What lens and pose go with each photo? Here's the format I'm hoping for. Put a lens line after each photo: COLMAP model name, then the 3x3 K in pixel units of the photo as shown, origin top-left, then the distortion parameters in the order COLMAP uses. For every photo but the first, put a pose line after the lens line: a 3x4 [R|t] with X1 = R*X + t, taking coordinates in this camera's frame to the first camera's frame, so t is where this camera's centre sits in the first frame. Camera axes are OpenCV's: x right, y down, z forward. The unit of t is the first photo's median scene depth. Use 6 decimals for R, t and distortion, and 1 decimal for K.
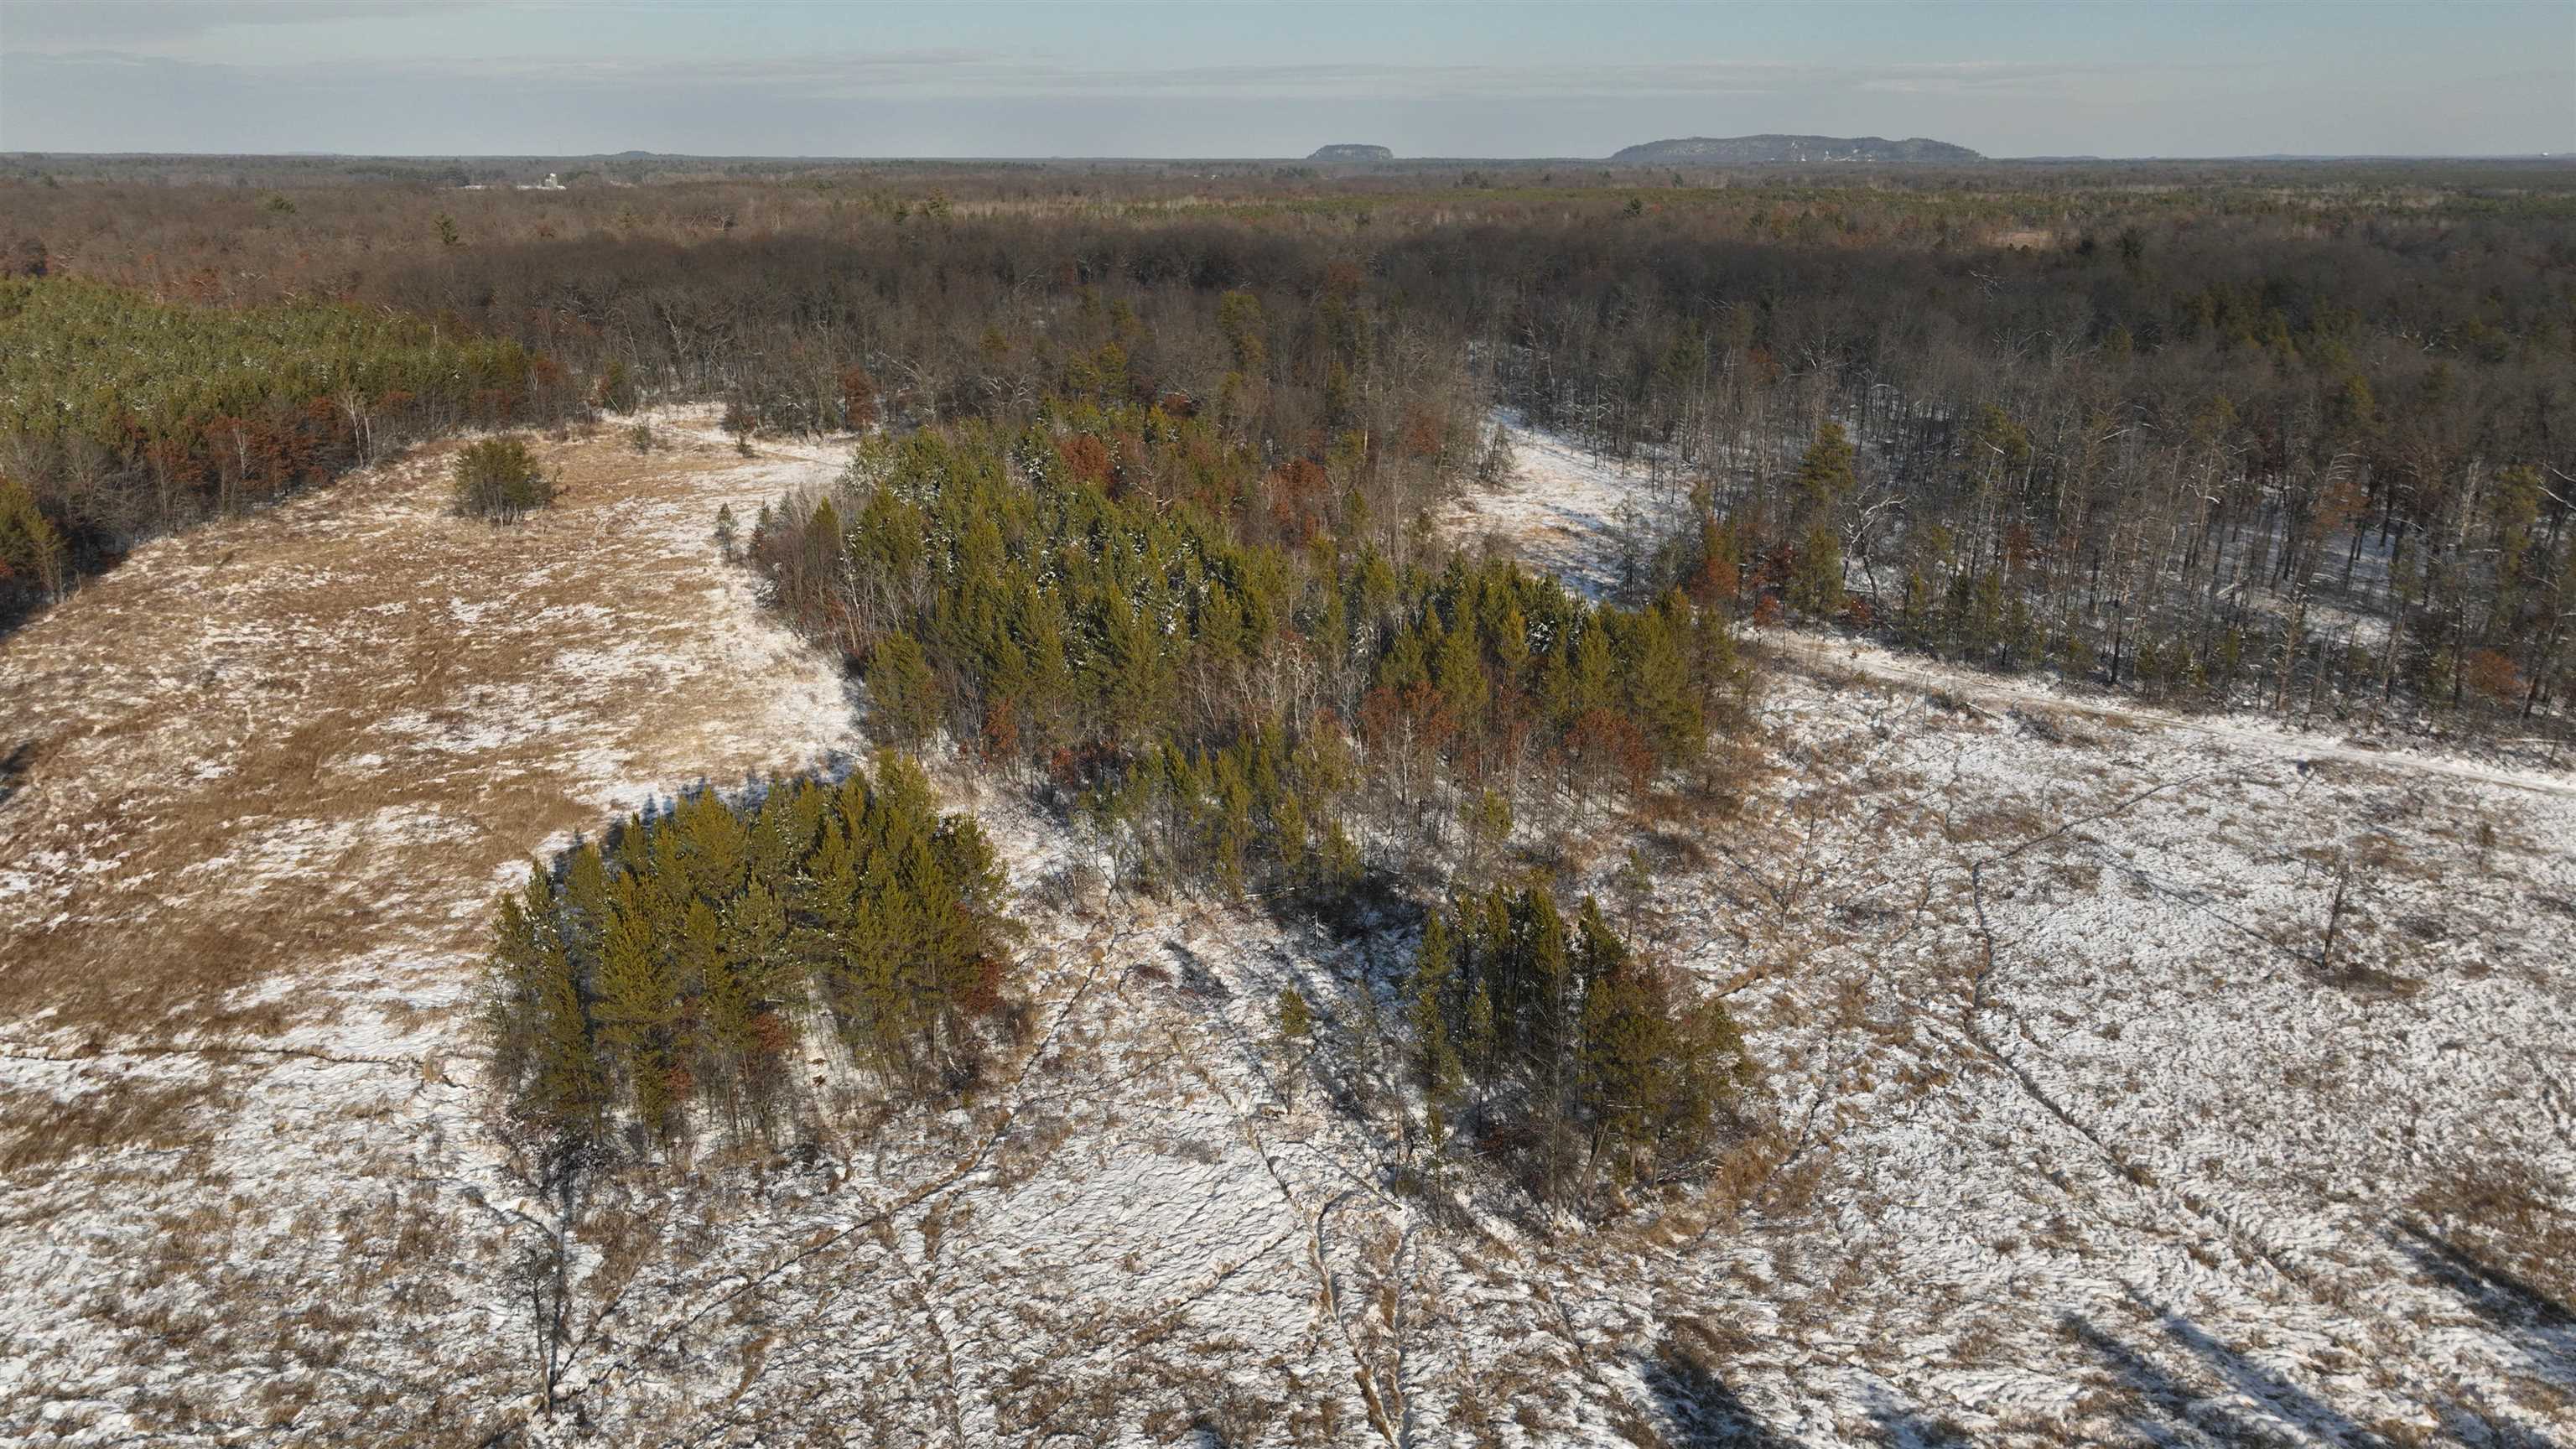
lens RADIAL K [[1810.1, 0, 1288.0], [0, 1810.1, 719.6], [0, 0, 1]] dist [0.001637, 0.017037]
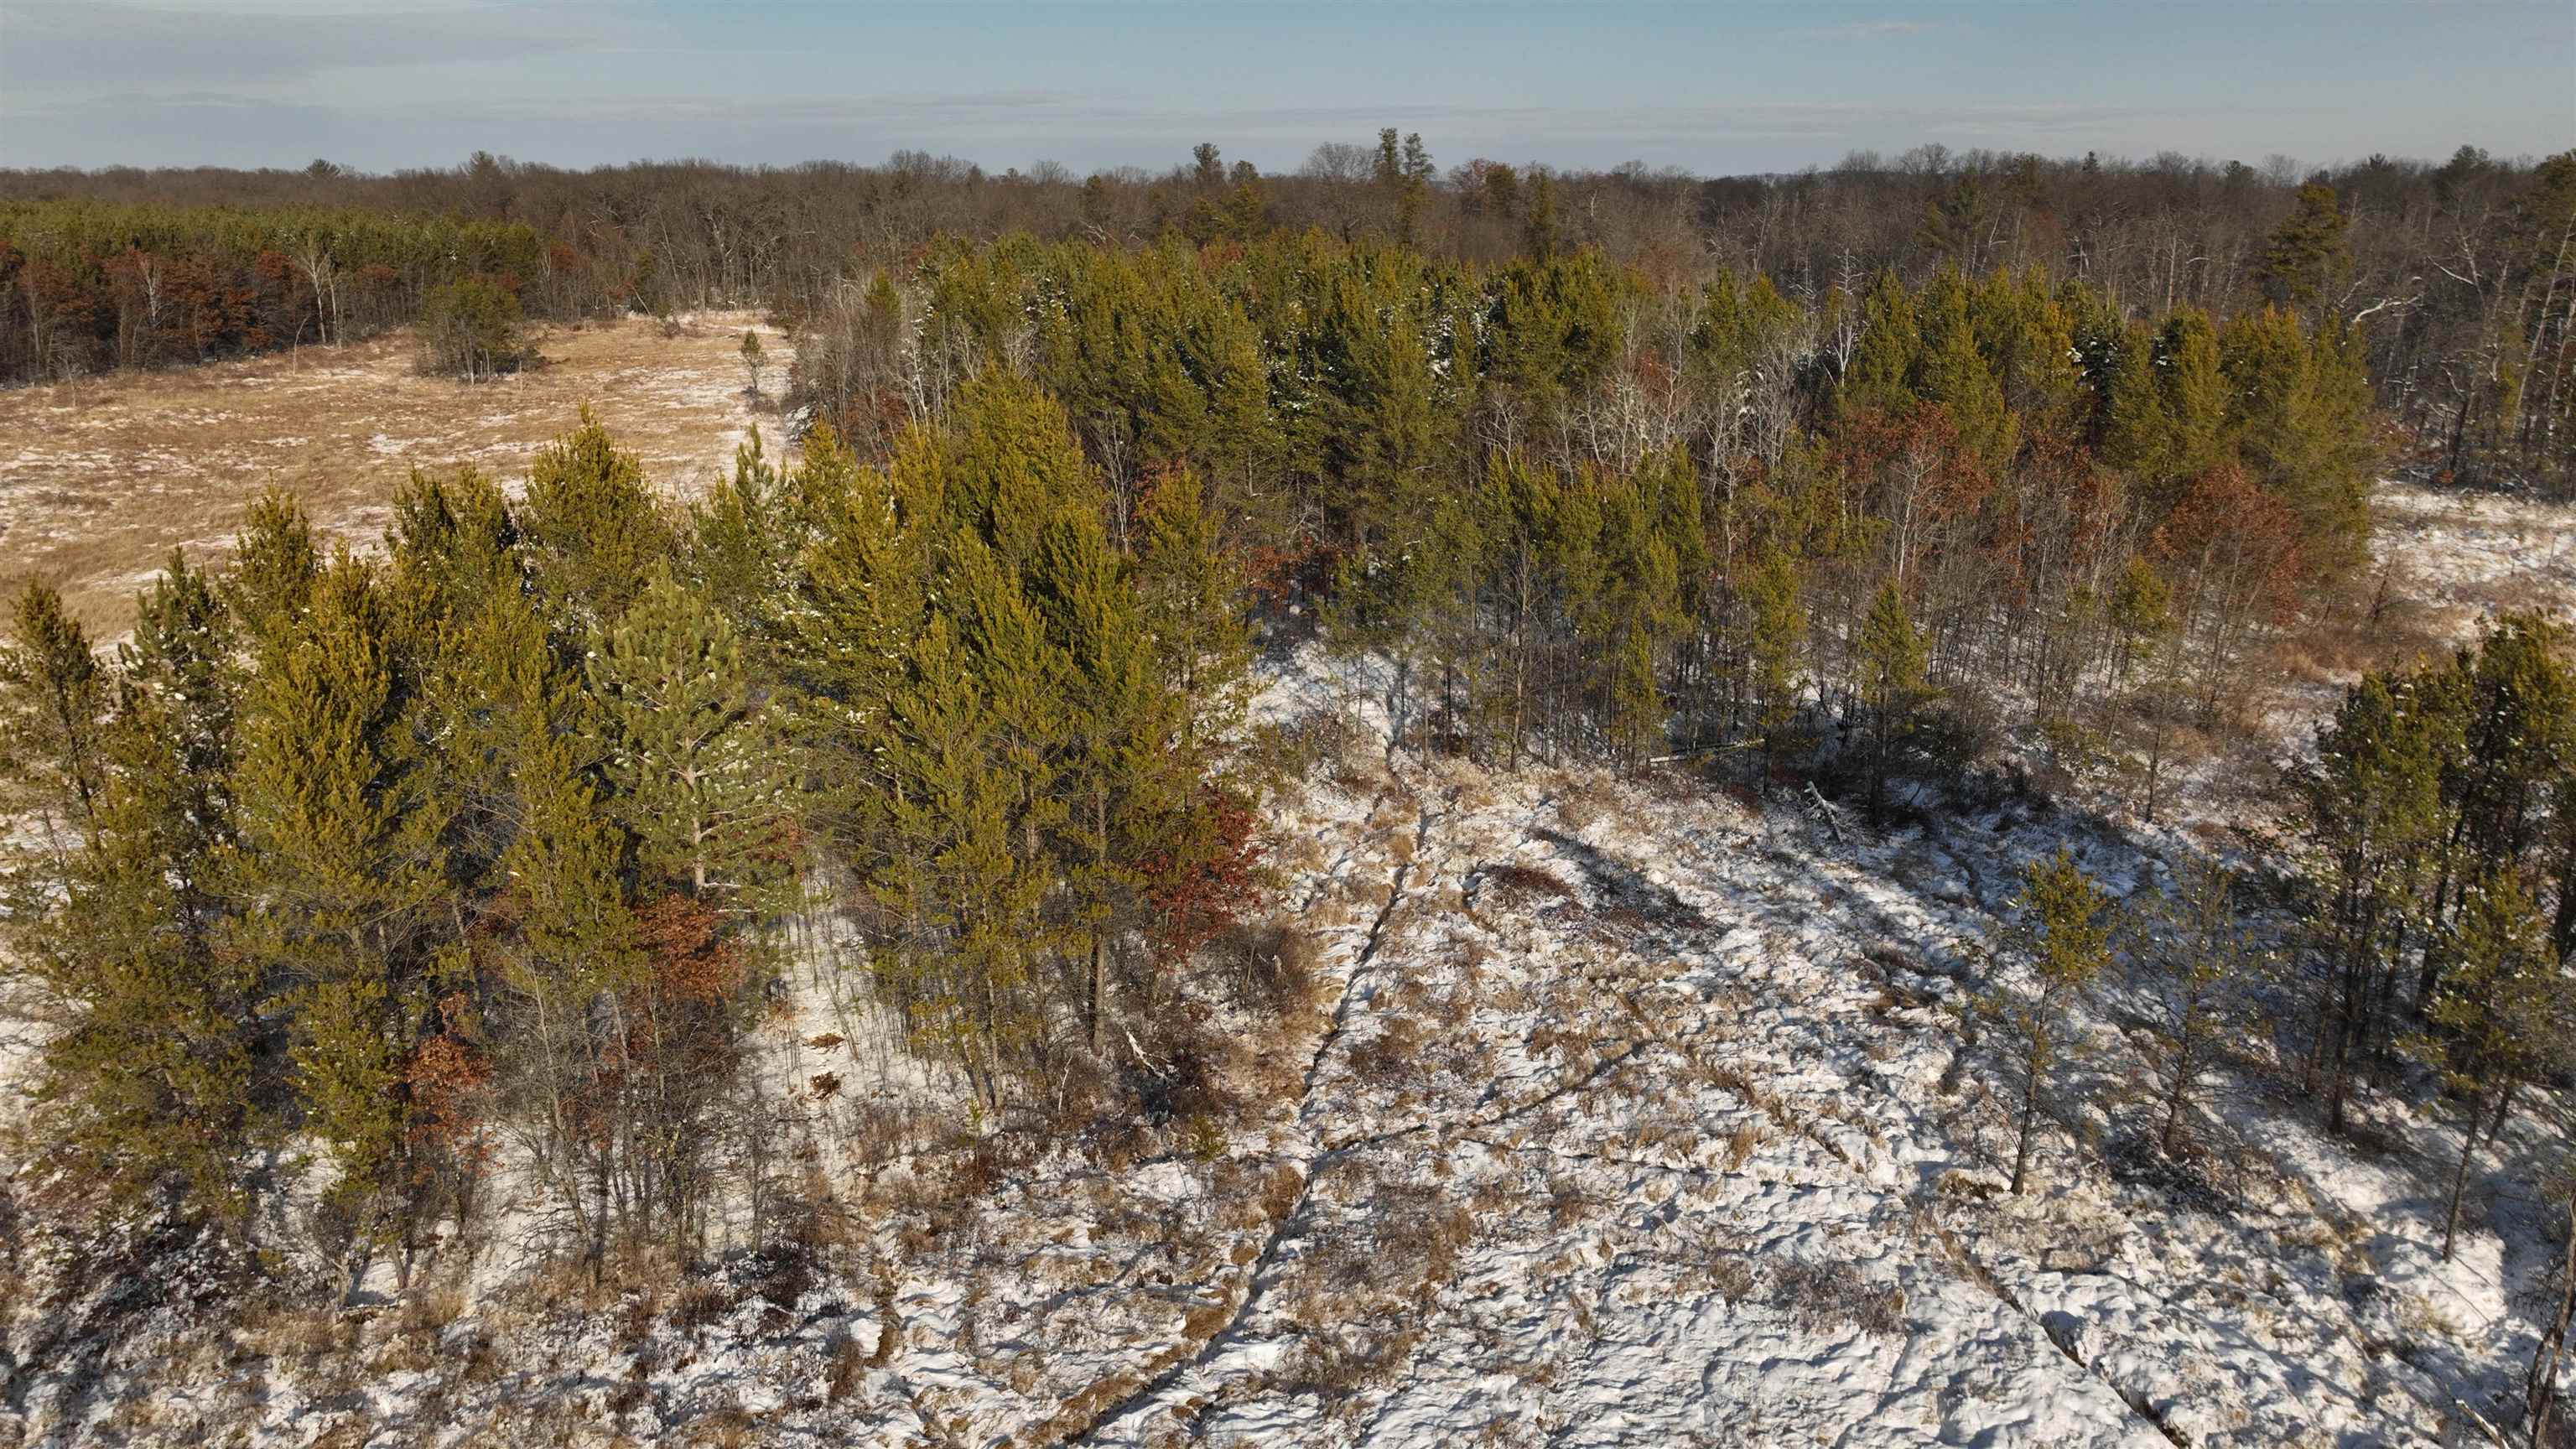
lens RADIAL K [[1810.1, 0, 1293.3], [0, 1810.1, 725.6], [0, 0, 1]] dist [0.001637, 0.017037]
pose [[0.999482, 0.012879, -0.029487, -0.140197], [-0.013387, 0.999764, -0.017098, 0.122514], [0.029260, 0.017484, 0.999419, 0.585845]]
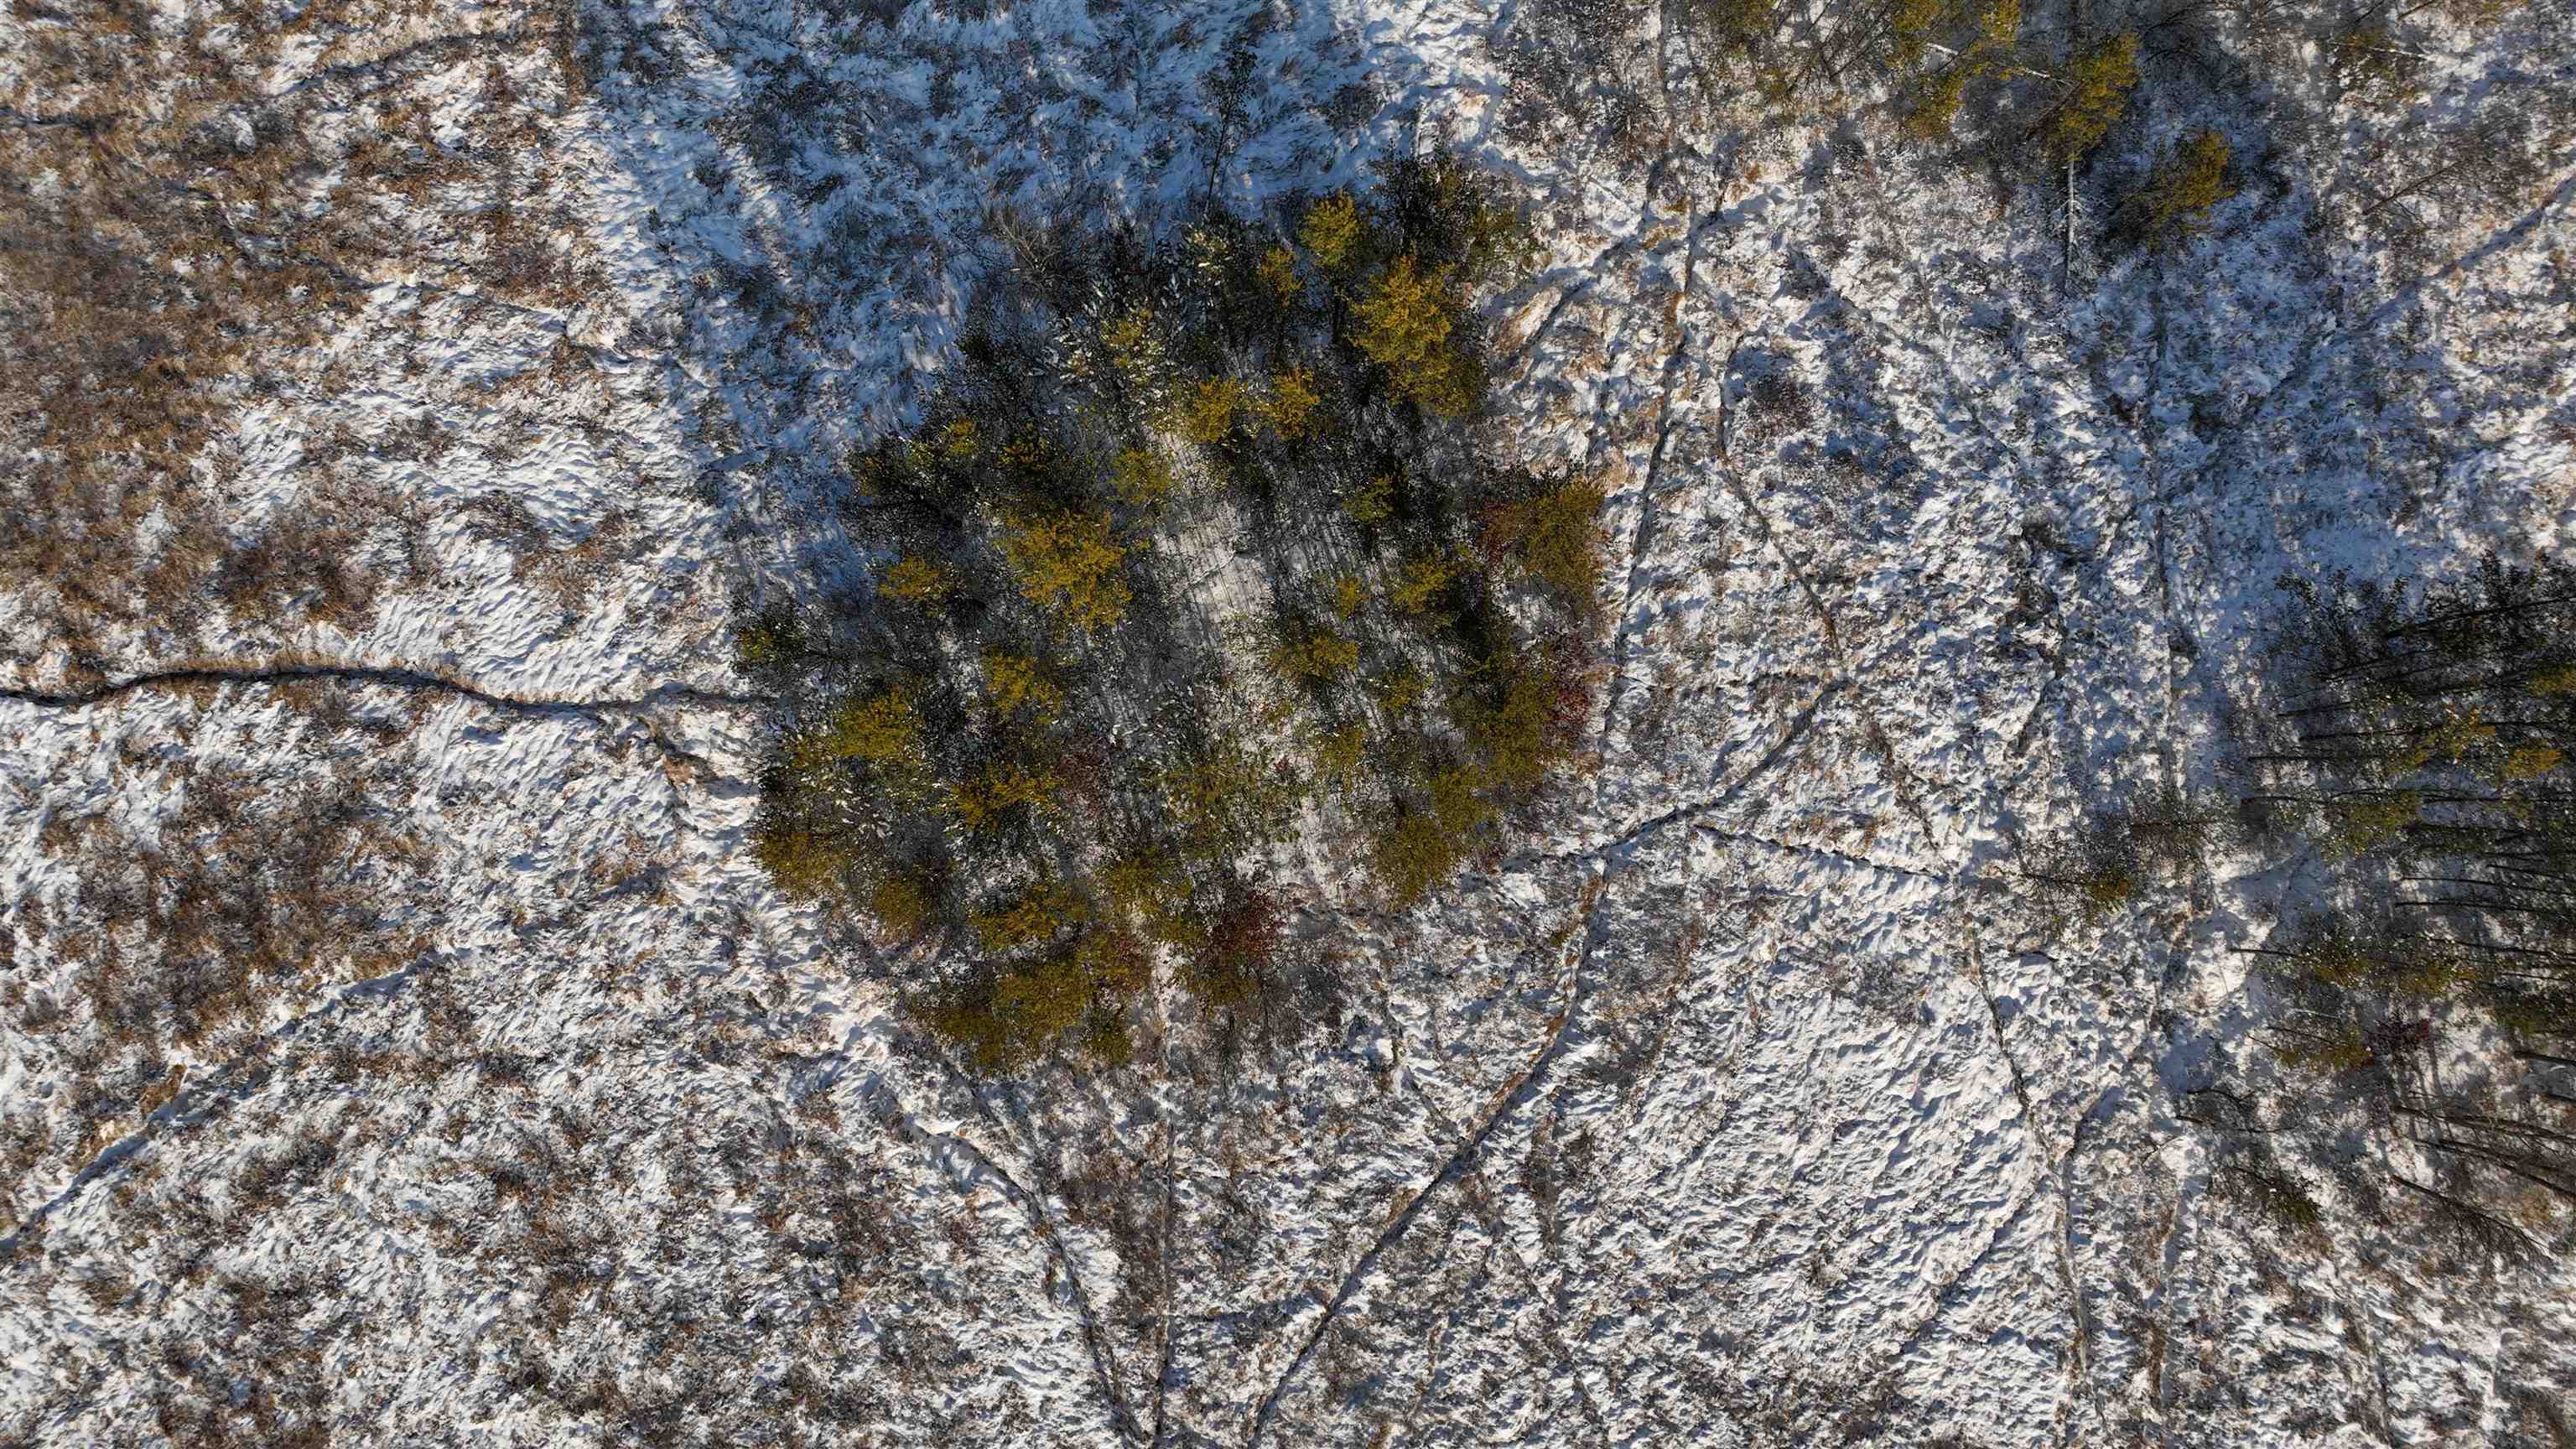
lens RADIAL K [[1810.1, 0, 1282.9], [0, 1810.1, 724.0], [0, 0, 1]] dist [0.001637, 0.017037]
pose [[0.999992, 0.001117, 0.003719, -0.263663], [-0.003878, 0.333284, 0.942818, -0.409859], [-0.000186, -0.942826, 0.333286, 0.806970]]
